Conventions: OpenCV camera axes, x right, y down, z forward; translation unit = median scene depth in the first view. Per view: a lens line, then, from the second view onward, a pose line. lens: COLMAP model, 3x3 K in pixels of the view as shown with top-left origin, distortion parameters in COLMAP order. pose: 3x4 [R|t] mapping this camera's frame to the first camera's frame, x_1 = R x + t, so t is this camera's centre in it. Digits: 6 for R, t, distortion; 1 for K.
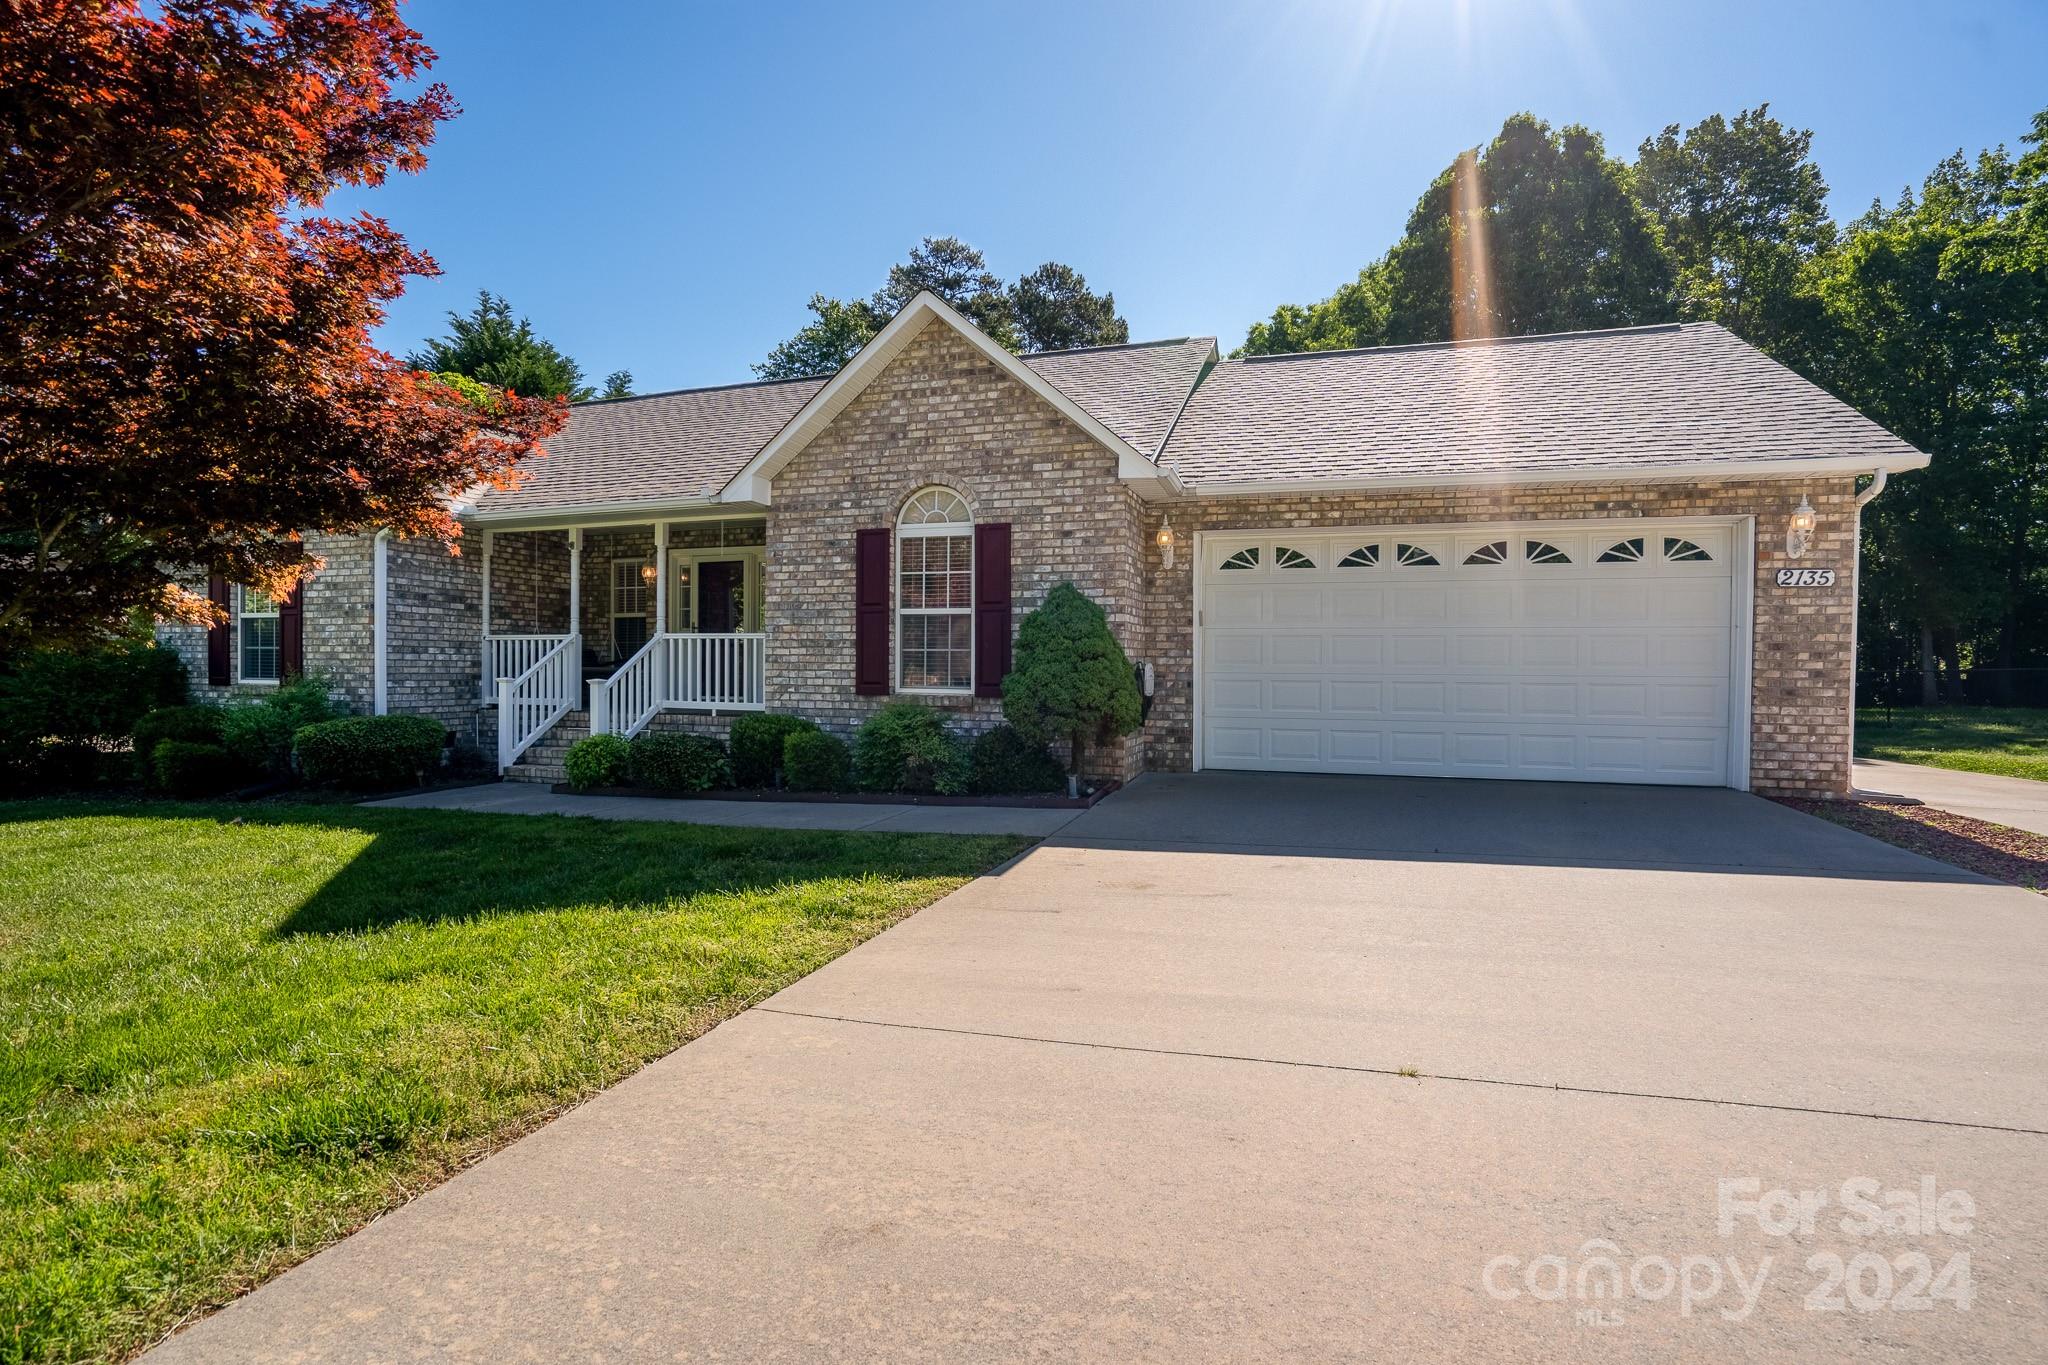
lens RADIAL K [[987.4, 0, 1043.7], [0, 987.4, 686.3], [0, 0, 1]] dist [-0.042877, 0.010122]
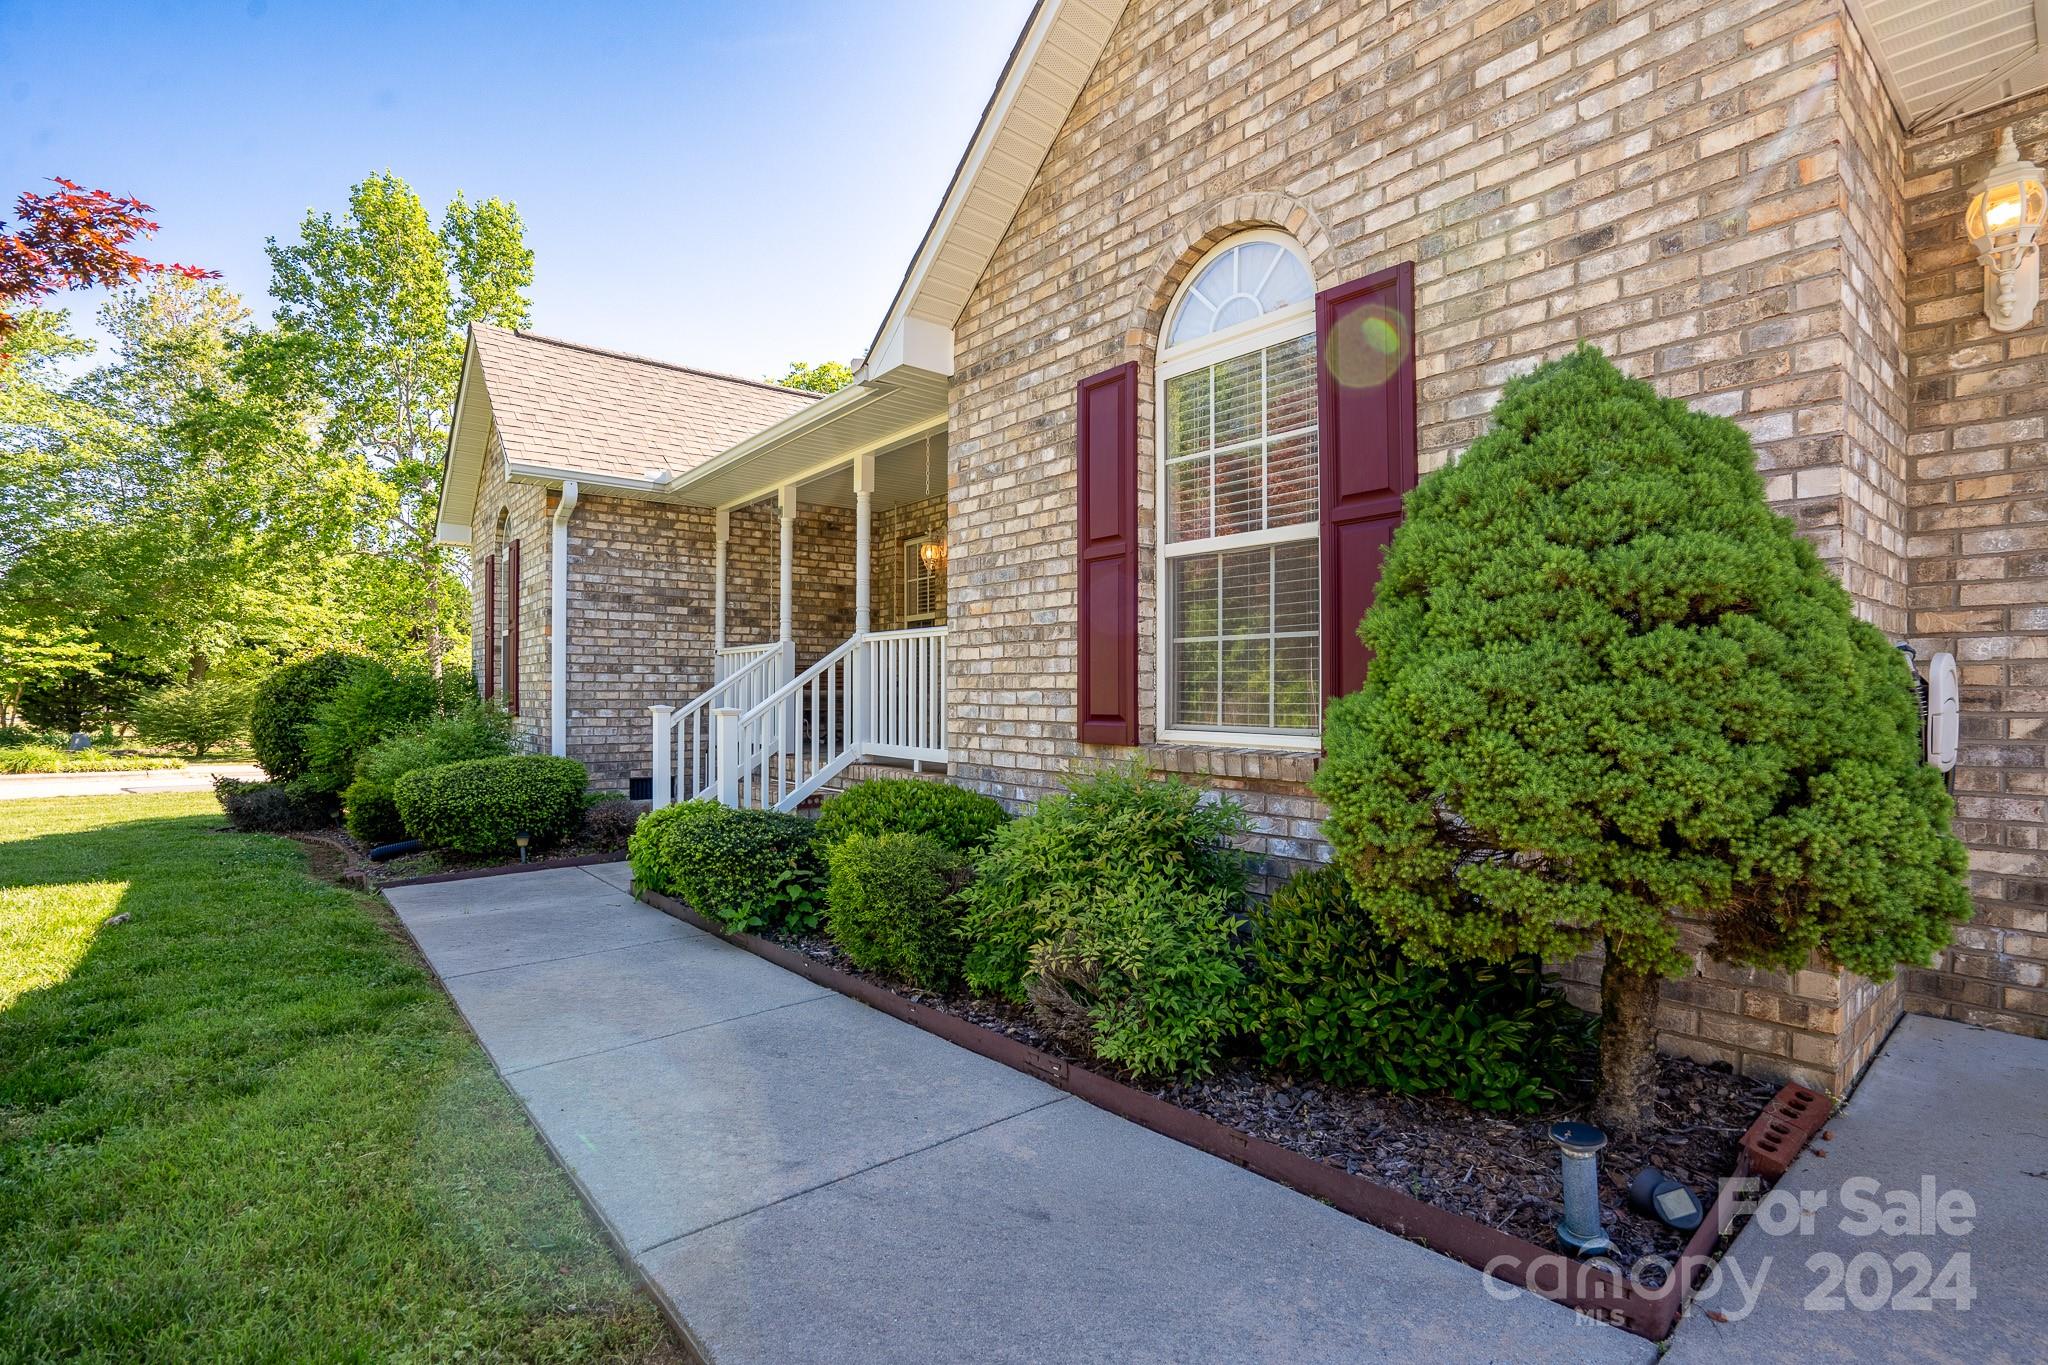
lens RADIAL K [[987.4, 0, 1002.8], [0, 987.4, 695.8], [0, 0, 1]] dist [-0.042877, 0.010122]
pose [[0.828999, -0.006373, -0.559214, 0.035585], [-0.003175, 0.999865, -0.016100, -0.005642], [0.559241, 0.015123, 0.828867, 0.602346]]
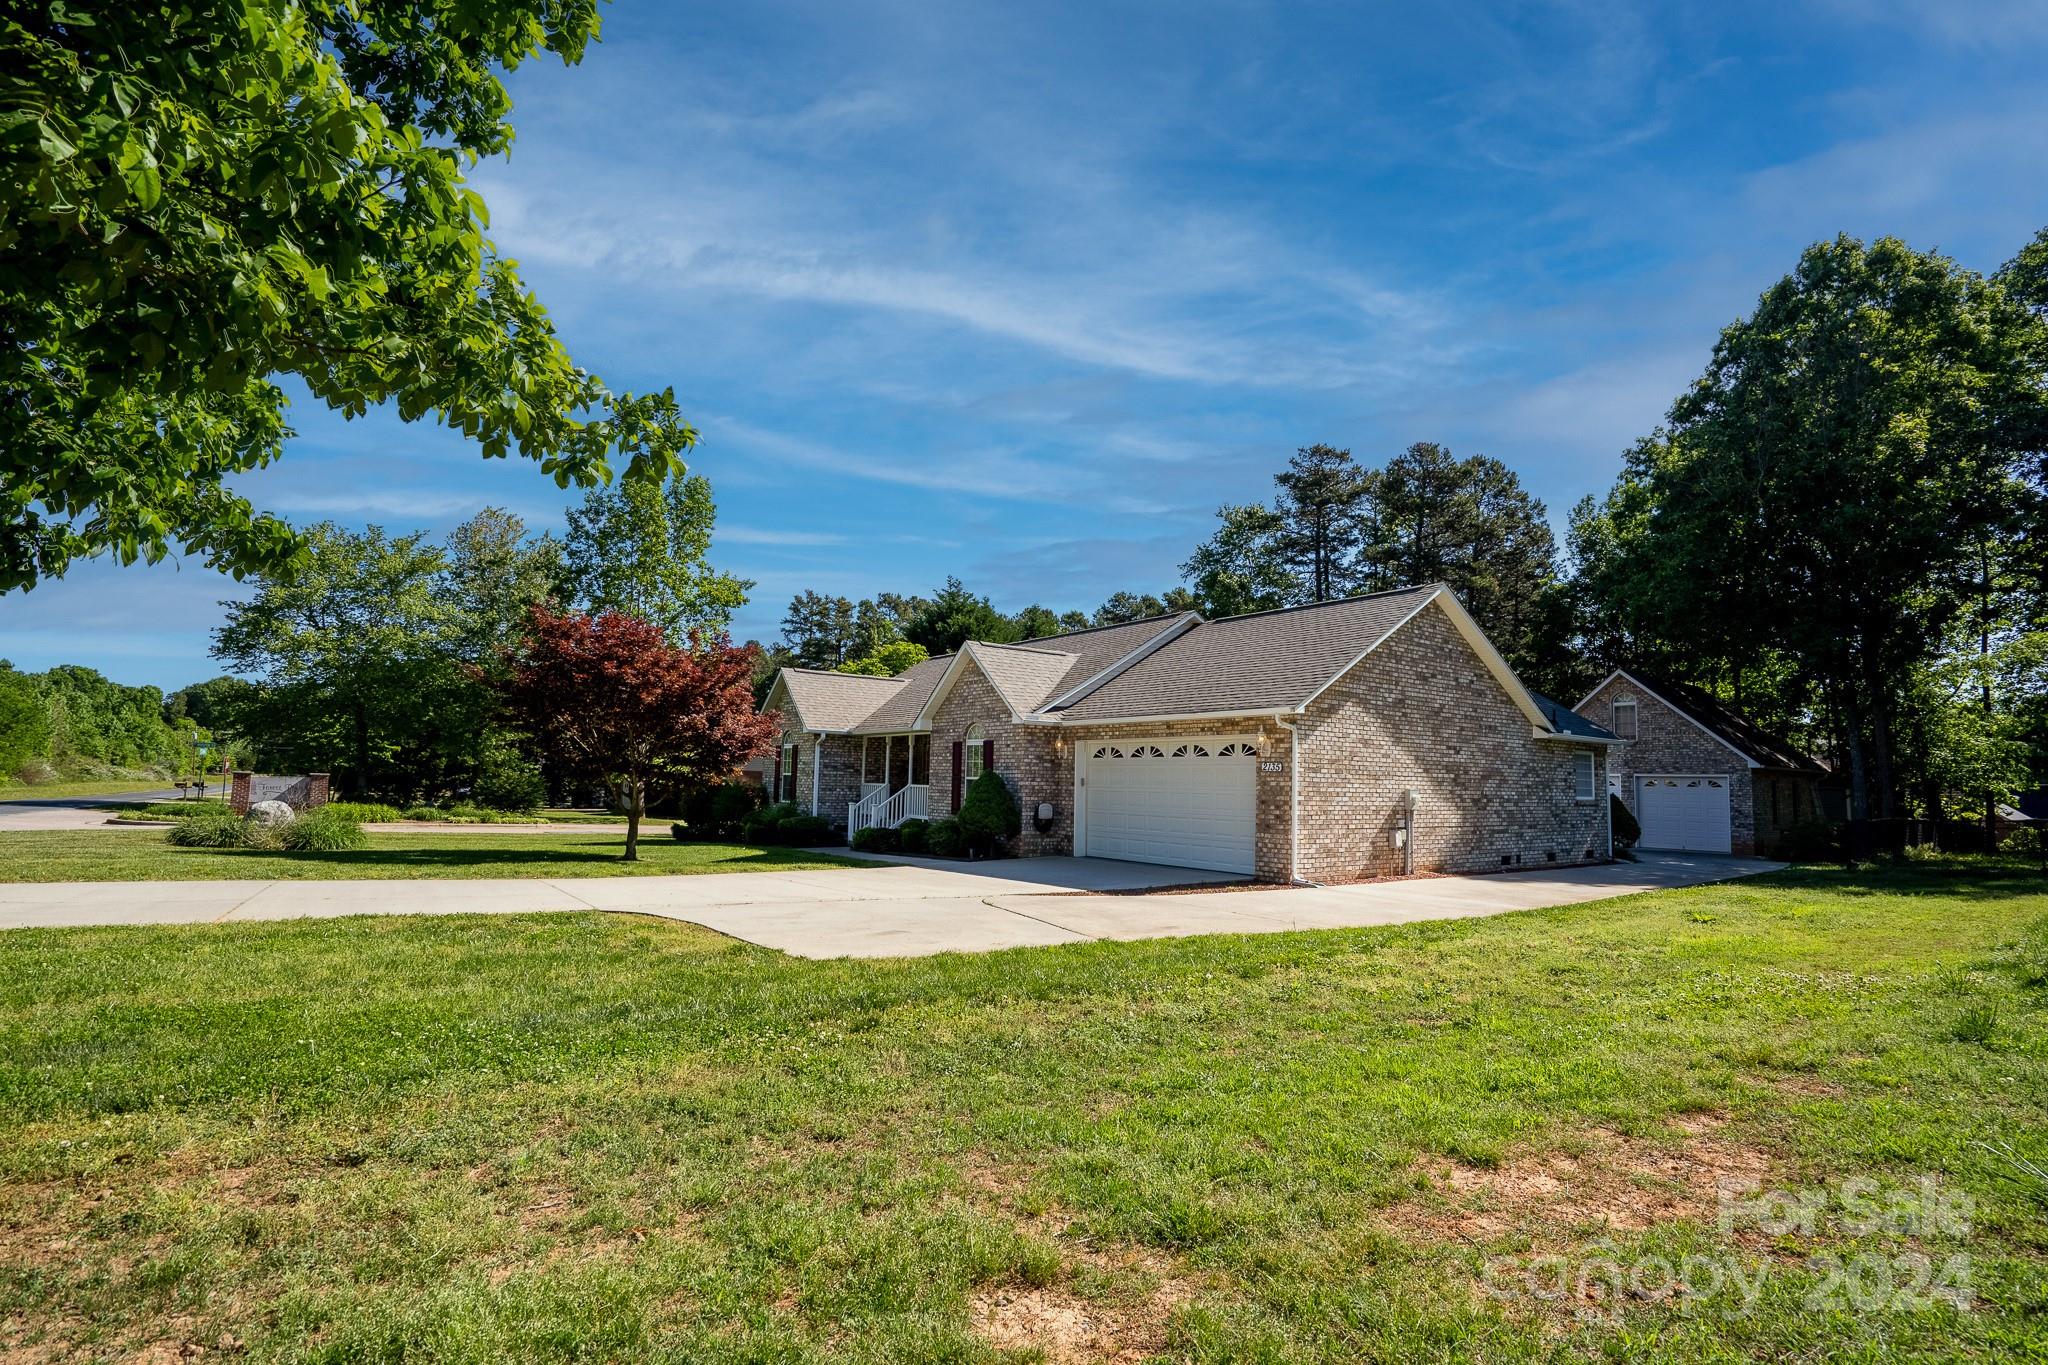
lens RADIAL K [[987.4, 0, 1027.4], [0, 987.4, 670.8], [0, 0, 1]] dist [-0.042877, 0.010122]
pose [[0.810716, -0.056576, -0.582700, 1.303555], [-0.021346, 0.991801, -0.125996, -0.036703], [0.585051, 0.114585, 0.802861, -0.768888]]
